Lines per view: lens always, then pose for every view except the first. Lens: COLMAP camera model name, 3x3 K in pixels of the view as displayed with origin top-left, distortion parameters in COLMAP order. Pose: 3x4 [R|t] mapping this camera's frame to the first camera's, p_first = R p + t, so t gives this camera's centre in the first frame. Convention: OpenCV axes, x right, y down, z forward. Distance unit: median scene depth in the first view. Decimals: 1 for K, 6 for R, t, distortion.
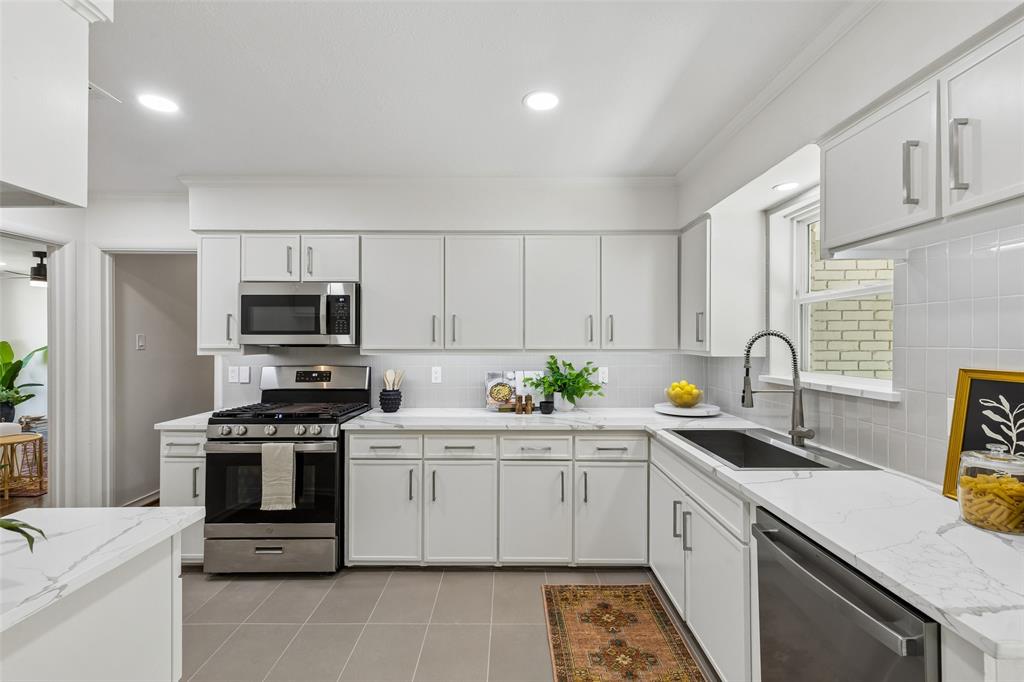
lens RADIAL K [[467.5, 0, 510.9], [0, 467.5, 340.7], [0, 0, 1]] dist [0.001433, -0.000115]
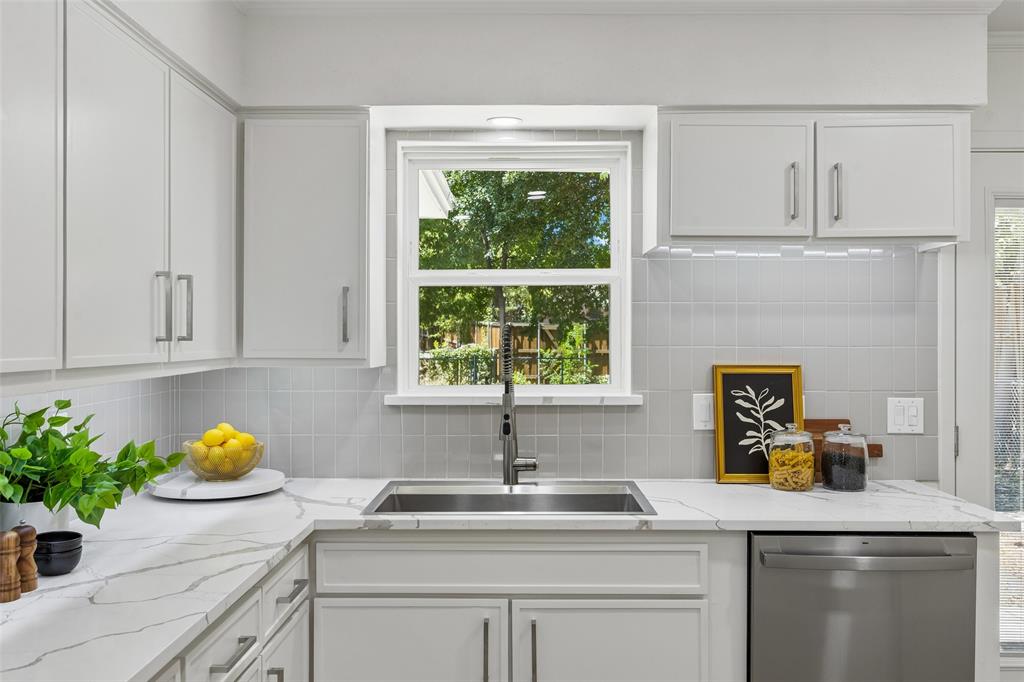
lens RADIAL K [[858.8, 0, 513.7], [0, 858.8, 340.5], [0, 0, 1]] dist [-0.013148, -0.003052]
pose [[-0.002888, -0.000841, 0.999995, -1.123252], [-0.001341, 0.999999, 0.000837, 0.000340], [-0.999995, -0.001339, -0.002889, 1.576799]]
